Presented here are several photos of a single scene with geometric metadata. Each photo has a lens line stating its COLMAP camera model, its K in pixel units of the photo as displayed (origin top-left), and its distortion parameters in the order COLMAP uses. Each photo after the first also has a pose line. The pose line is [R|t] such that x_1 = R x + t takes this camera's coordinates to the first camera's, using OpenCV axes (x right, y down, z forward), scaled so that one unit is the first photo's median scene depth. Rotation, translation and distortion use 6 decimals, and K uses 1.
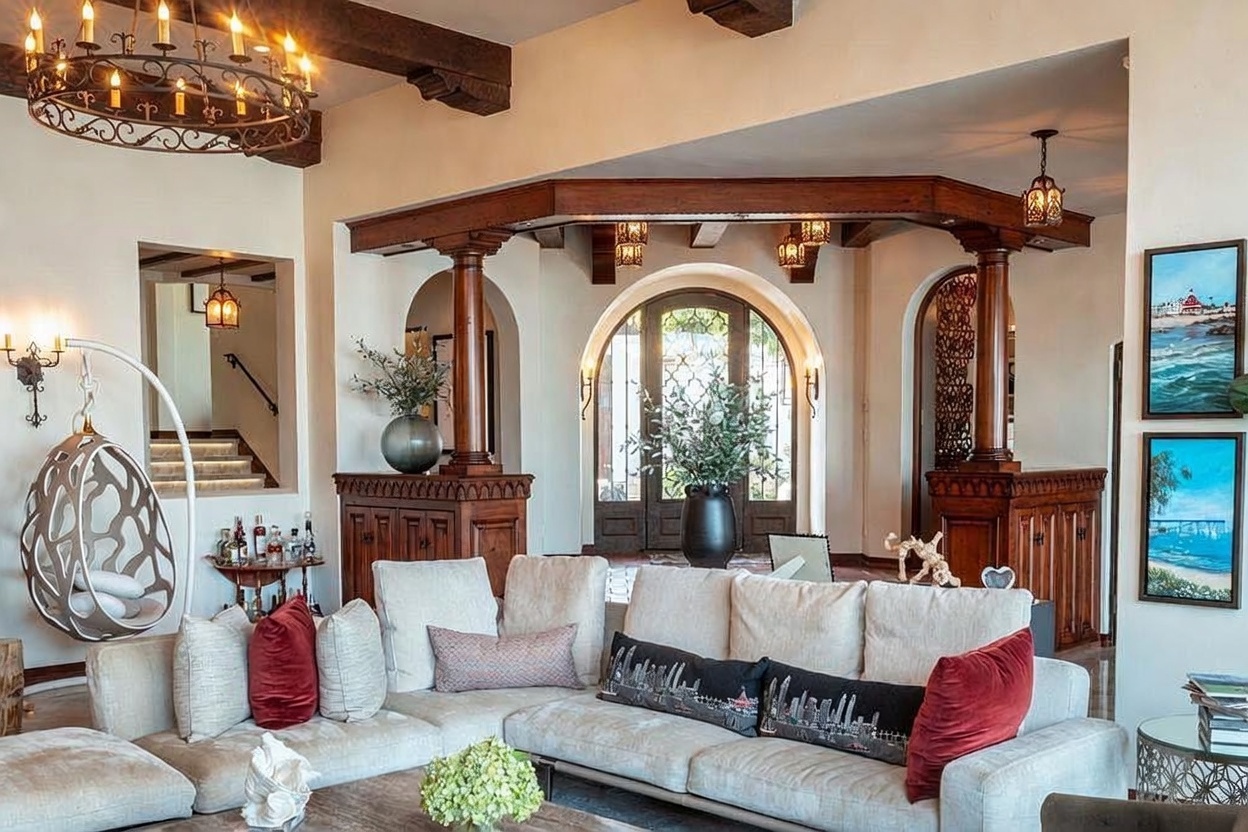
lens RADIAL K [[1301.4, 0, 686.4], [0, 1301.4, 468.1], [0, 0, 1]] dist [-0.006826, 0.000000]
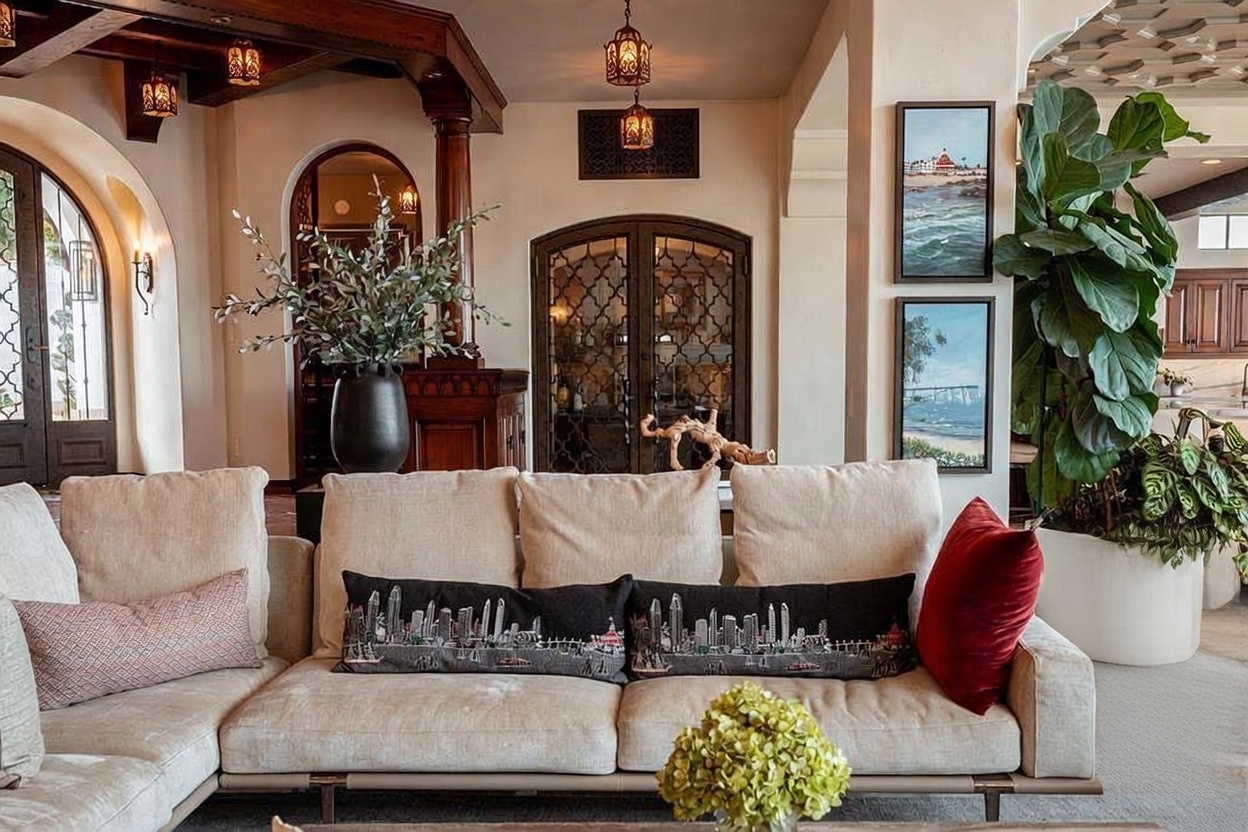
lens RADIAL K [[1235.0, 0, 619.9], [0, 1235.0, 465.0], [0, 0, 1]] dist [-0.011627, 0.000000]
pose [[0.733944, -0.050356, 0.677341, -0.418954], [0.023209, 0.998525, 0.049086, 0.046989], [-0.678813, -0.020306, 0.734030, 0.479651]]
